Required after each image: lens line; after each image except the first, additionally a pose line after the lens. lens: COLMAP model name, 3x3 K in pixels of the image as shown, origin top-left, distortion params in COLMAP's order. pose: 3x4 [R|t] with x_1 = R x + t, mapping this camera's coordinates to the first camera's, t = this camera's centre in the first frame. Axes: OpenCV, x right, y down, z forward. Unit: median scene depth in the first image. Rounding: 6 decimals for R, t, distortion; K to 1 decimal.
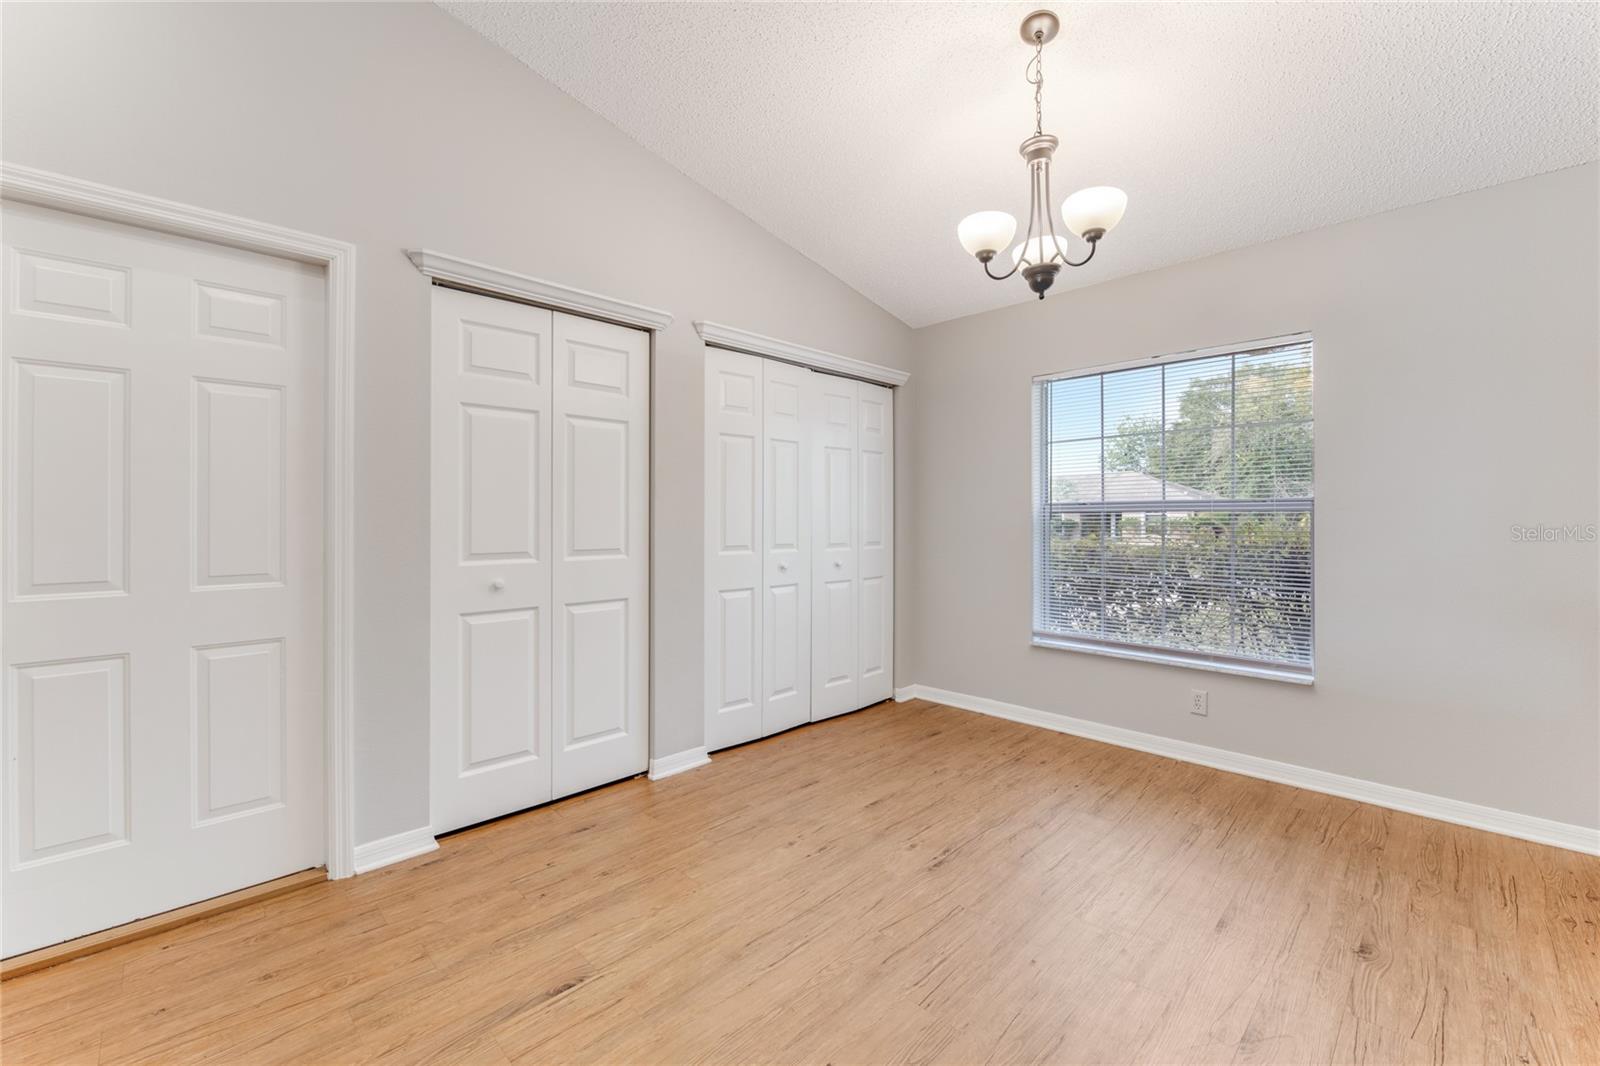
lens RADIAL K [[666.6, 0, 810.1], [0, 666.6, 519.9], [0, 0, 1]] dist [-0.012592, 0.000290]
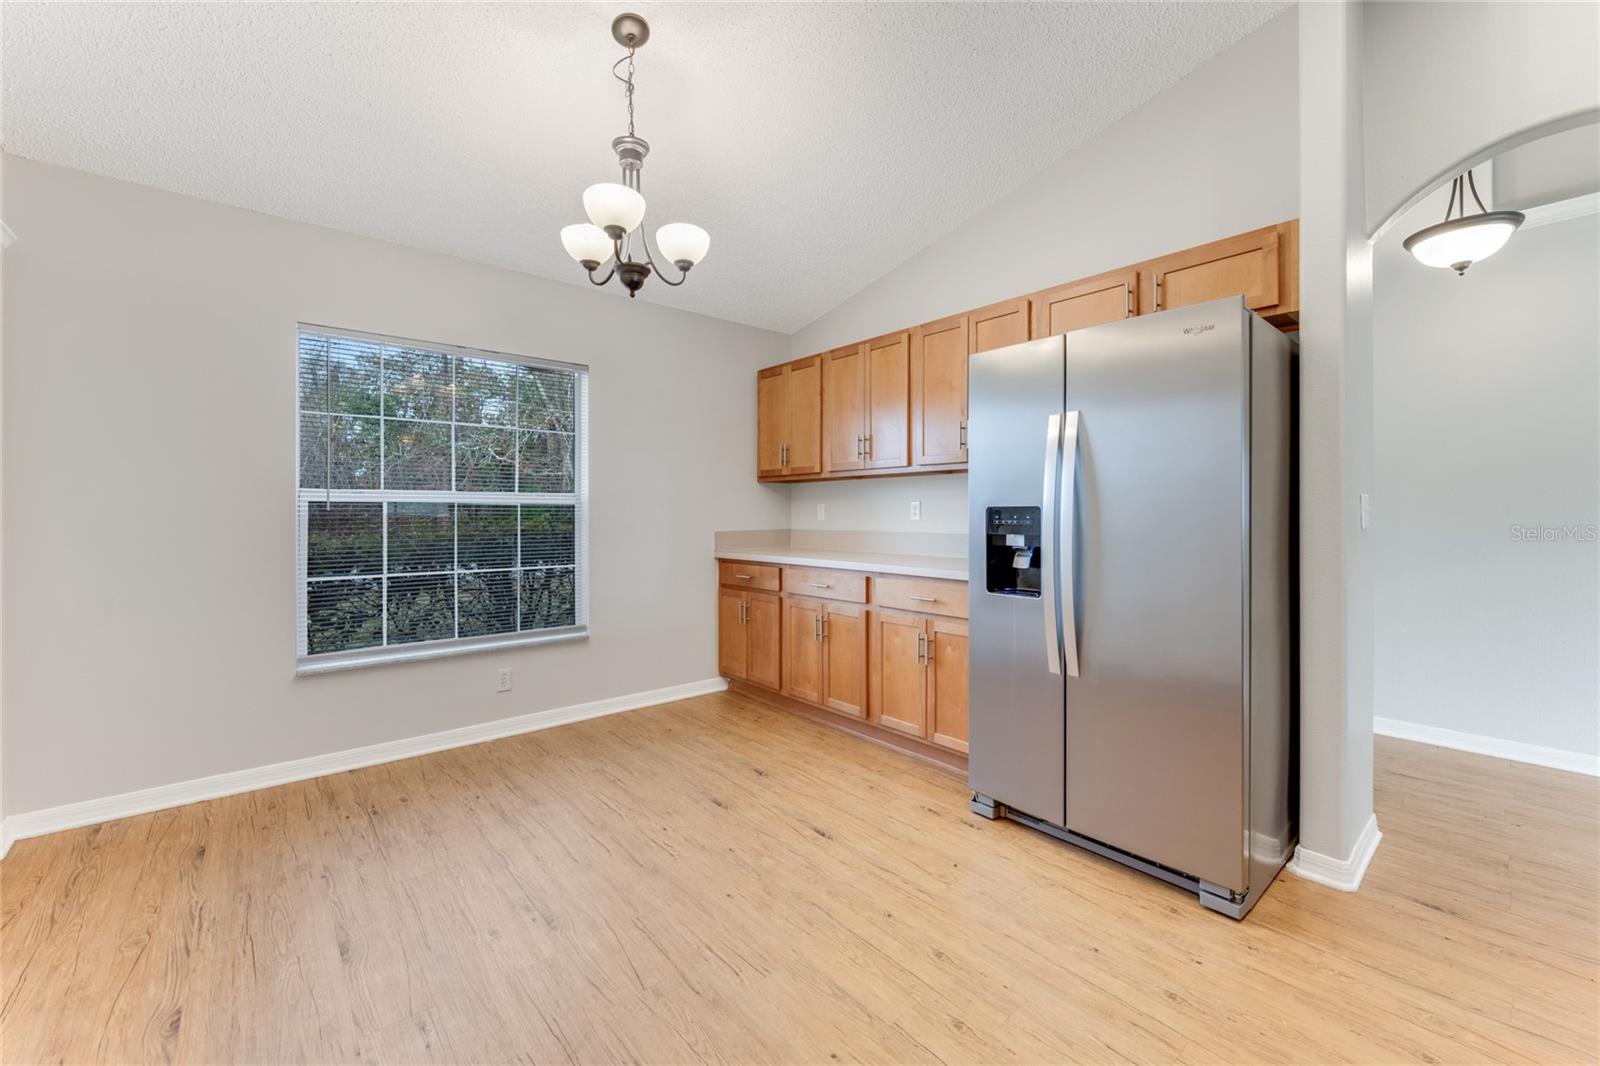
lens RADIAL K [[653.6, 0, 802.4], [0, 653.6, 505.6], [0, 0, 1]] dist [-0.012879, -0.000214]
pose [[0.067029, 0.002865, 0.997747, -0.515671], [0.004757, 0.999984, -0.003191, -0.000812], [-0.997740, 0.004960, 0.067015, 0.528724]]
